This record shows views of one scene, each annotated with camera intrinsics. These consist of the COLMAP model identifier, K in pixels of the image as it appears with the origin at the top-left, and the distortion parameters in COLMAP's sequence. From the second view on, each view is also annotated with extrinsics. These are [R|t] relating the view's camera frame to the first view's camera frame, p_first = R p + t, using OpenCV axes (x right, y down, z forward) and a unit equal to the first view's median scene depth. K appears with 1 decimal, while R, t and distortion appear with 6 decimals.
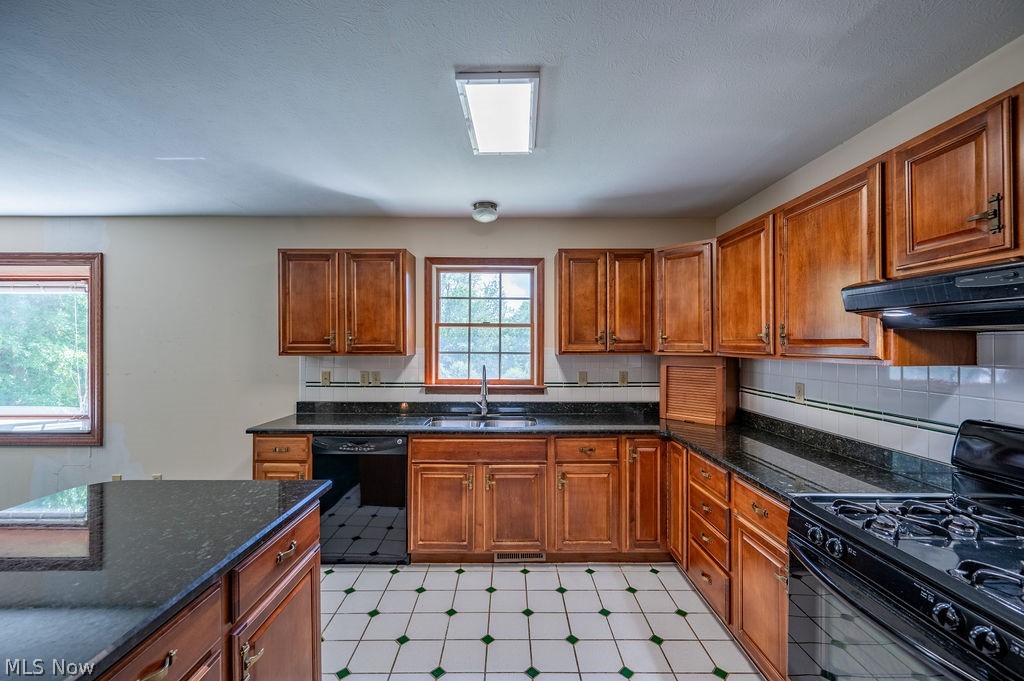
lens RADIAL K [[409.4, 0, 512.1], [0, 409.4, 341.6], [0, 0, 1]] dist [-0.002972, -0.000446]
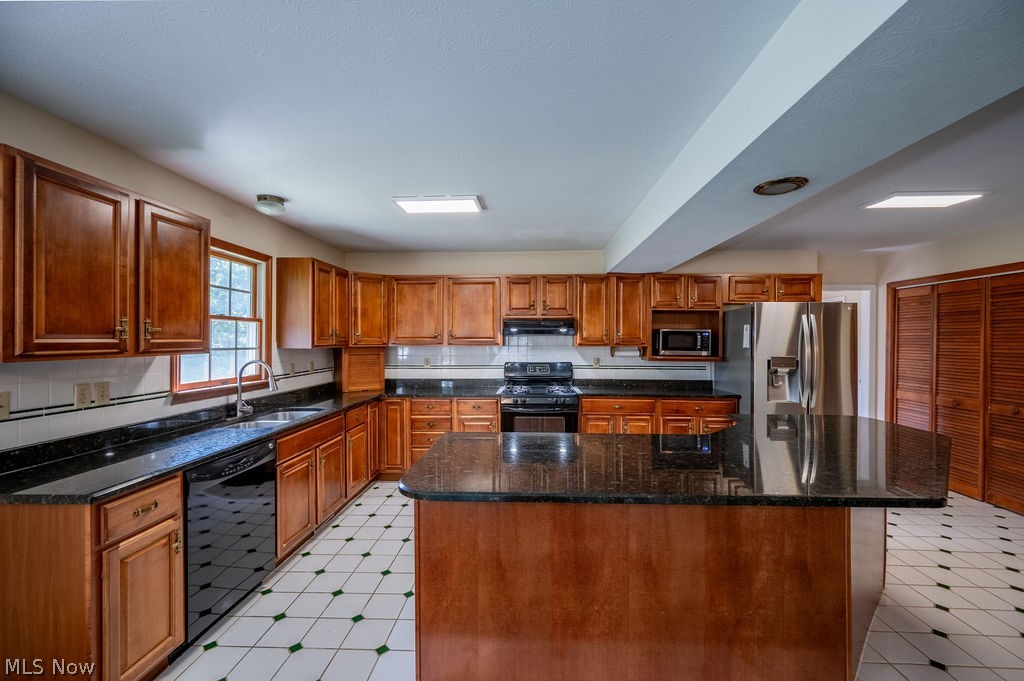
lens RADIAL K [[409.4, 0, 518.0], [0, 409.4, 341.0], [0, 0, 1]] dist [-0.002972, -0.000446]
pose [[0.043741, -0.003708, 0.999036, -1.029243], [-0.005987, 0.999974, 0.003974, 0.003273], [-0.999025, -0.006155, 0.043718, 0.365680]]
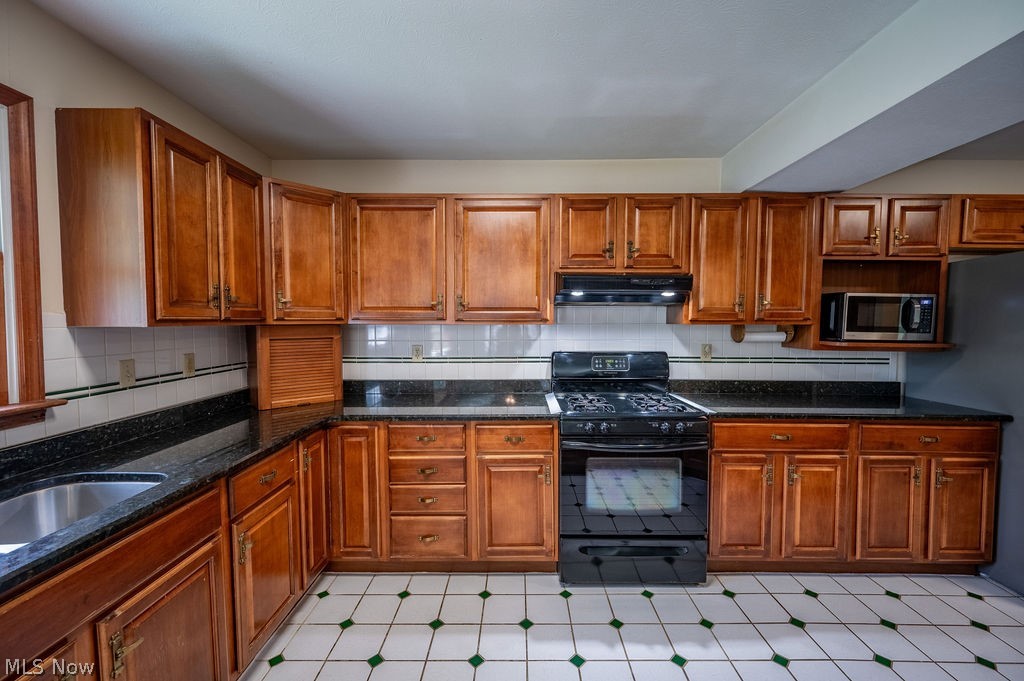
lens RADIAL K [[409.4, 0, 515.7], [0, 409.4, 339.1], [0, 0, 1]] dist [-0.002972, -0.000446]
pose [[0.014375, -0.046688, 0.998806, -0.375493], [-0.007514, 0.998876, 0.046800, 0.020941], [-0.999868, -0.008178, 0.014008, 0.552088]]
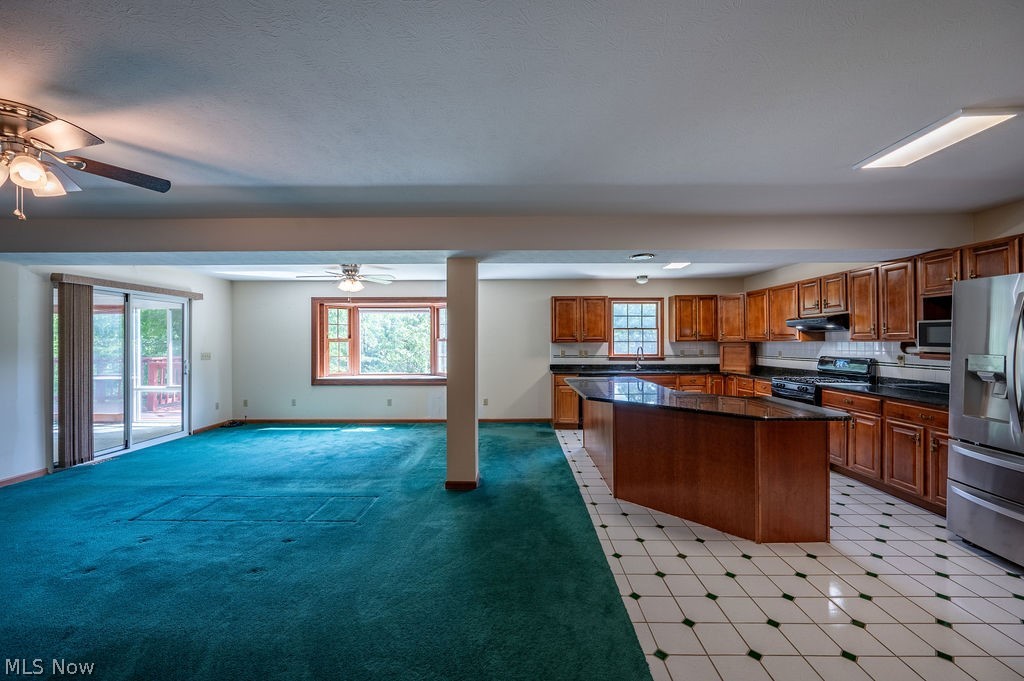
lens RADIAL K [[409.4, 0, 511.8], [0, 409.4, 338.9], [0, 0, 1]] dist [-0.002972, -0.000446]
pose [[0.999663, -0.004792, -0.025529, -0.737483], [0.004769, 0.999988, -0.000964, 0.013316], [0.025534, 0.000841, 0.999674, -1.296688]]
